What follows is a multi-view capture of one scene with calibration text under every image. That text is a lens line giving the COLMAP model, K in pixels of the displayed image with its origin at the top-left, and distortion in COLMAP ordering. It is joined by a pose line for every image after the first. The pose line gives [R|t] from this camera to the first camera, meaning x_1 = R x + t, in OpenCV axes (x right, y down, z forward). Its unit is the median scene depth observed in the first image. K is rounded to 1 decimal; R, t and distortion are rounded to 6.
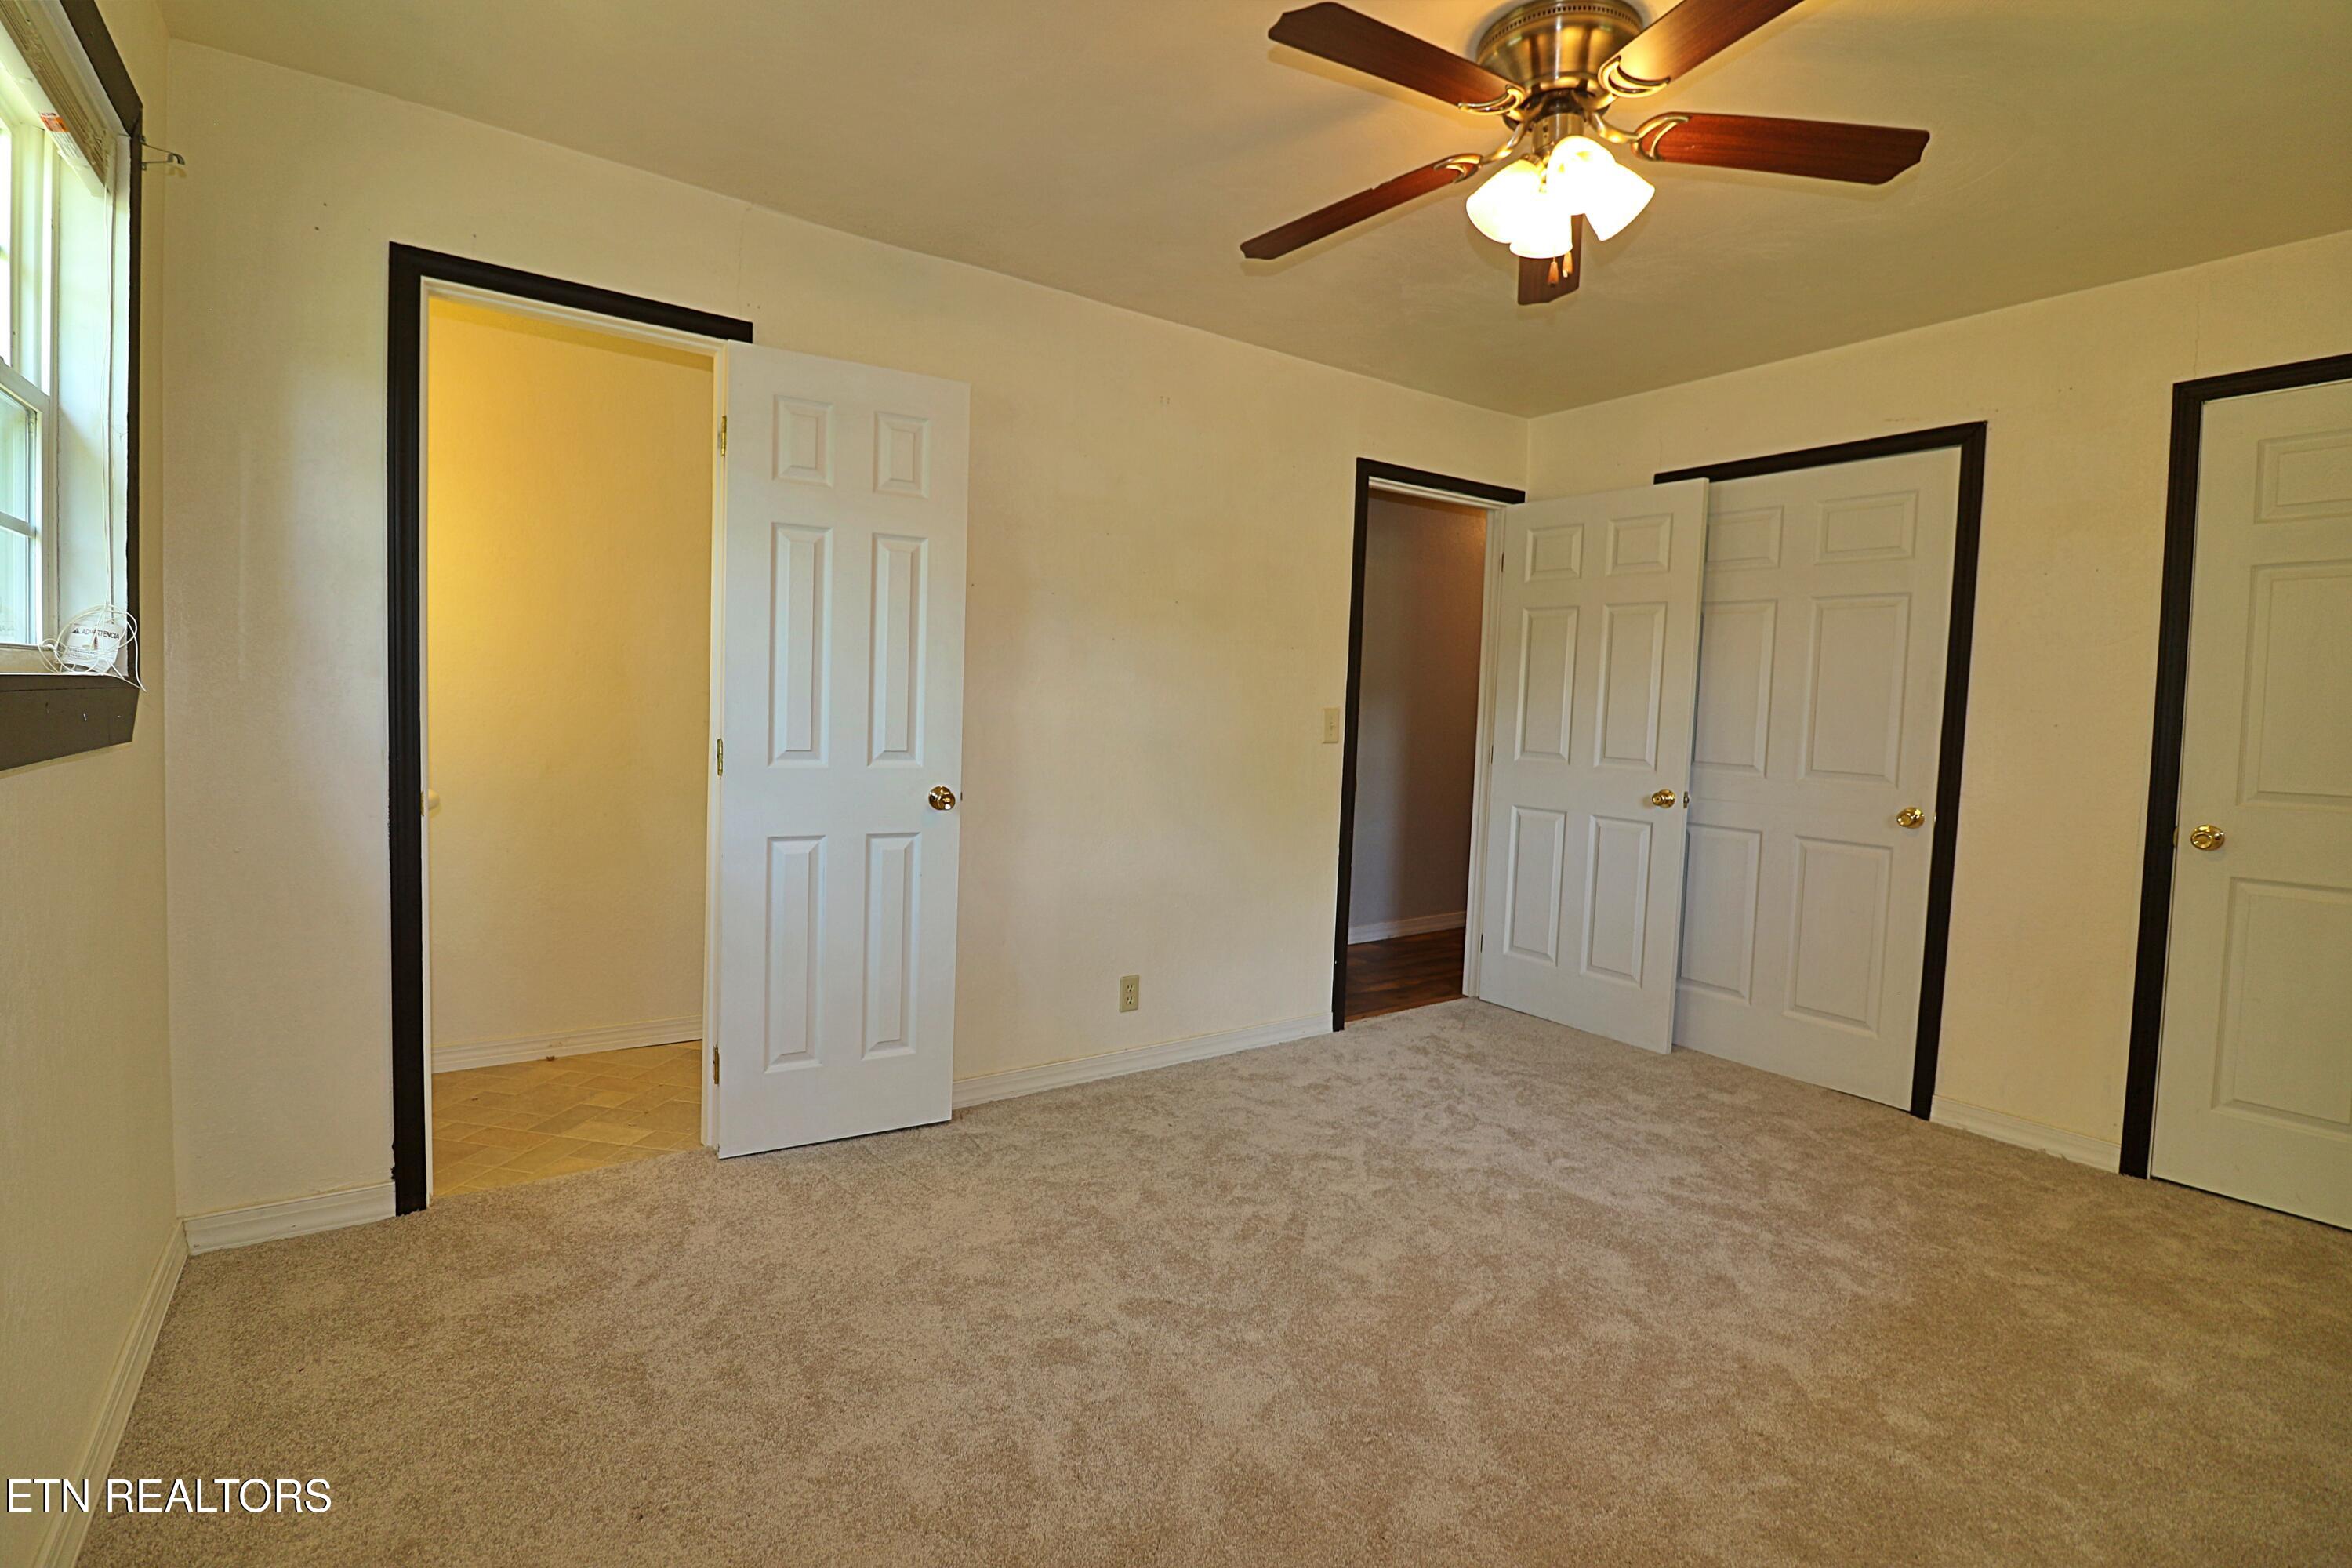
lens RADIAL K [[1076.8, 0, 1178.2], [0, 1076.8, 764.7], [0, 0, 1]] dist [-0.005813, -0.009107]
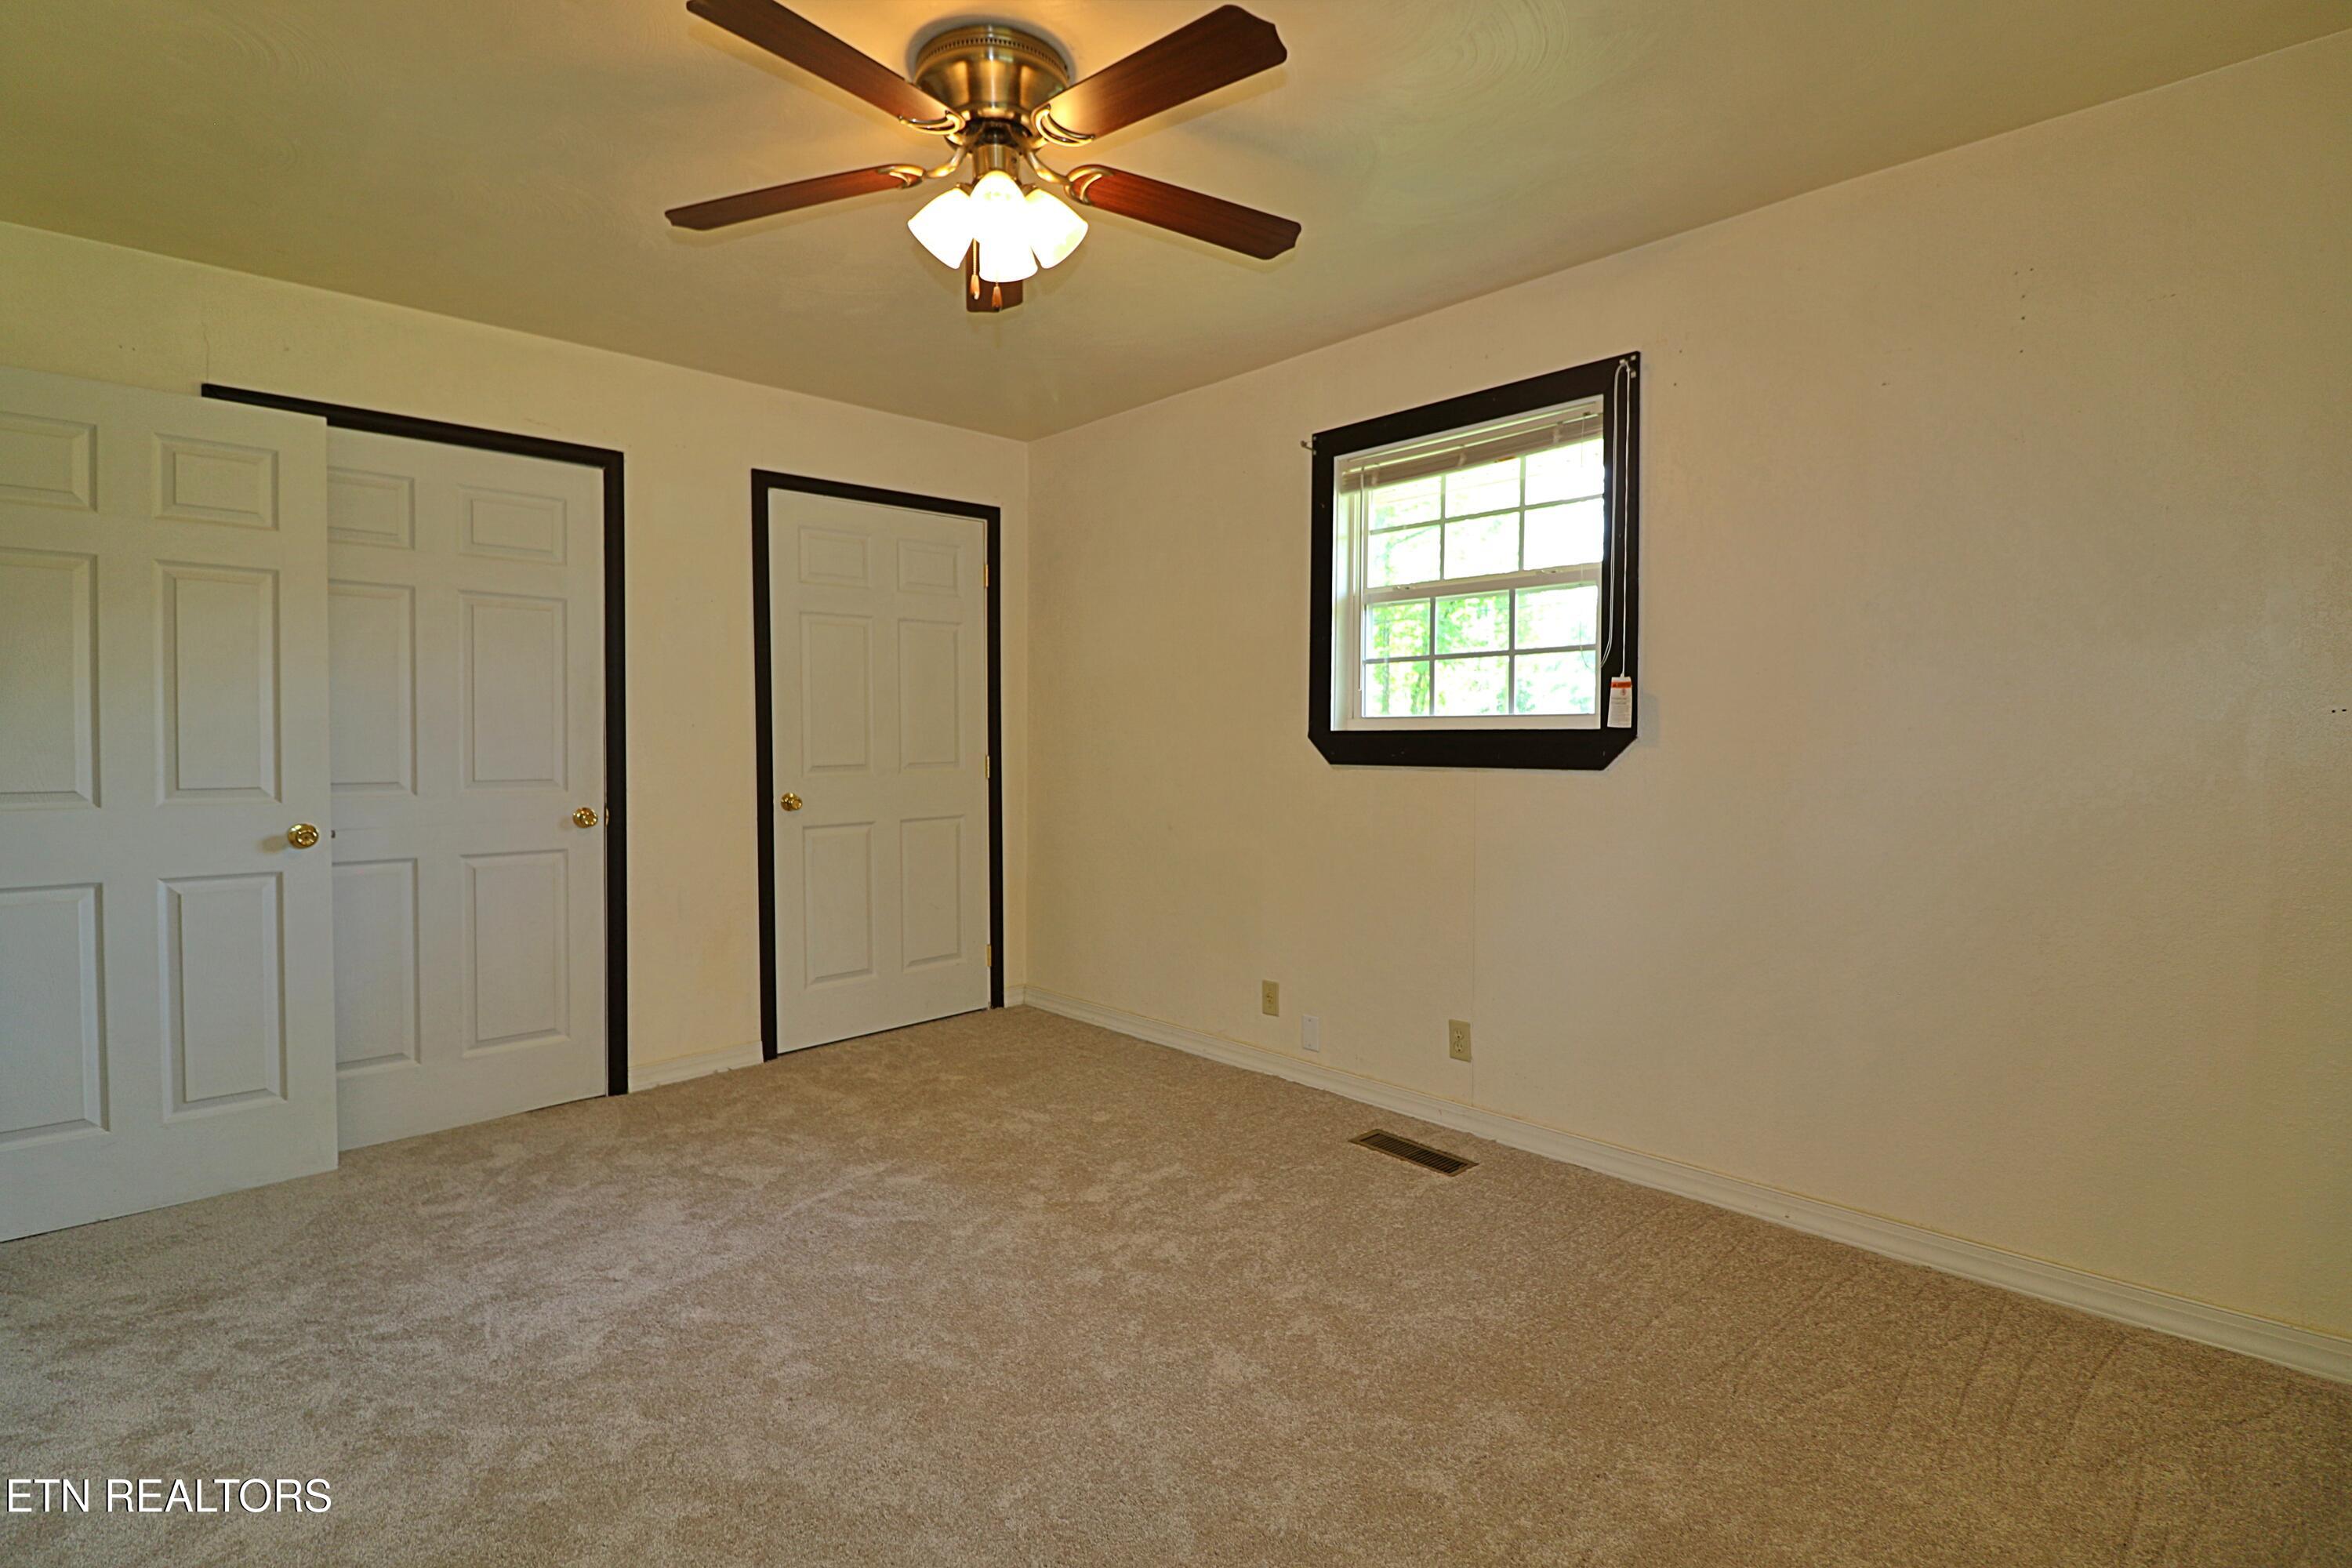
lens RADIAL K [[1076.8, 0, 1150.7], [0, 1076.8, 770.7], [0, 0, 1]] dist [-0.005813, -0.009107]
pose [[-0.145567, -0.065518, 0.987177, -0.435395], [0.054200, 0.995778, 0.074081, -0.044453], [-0.987863, 0.064288, -0.141402, 0.624495]]
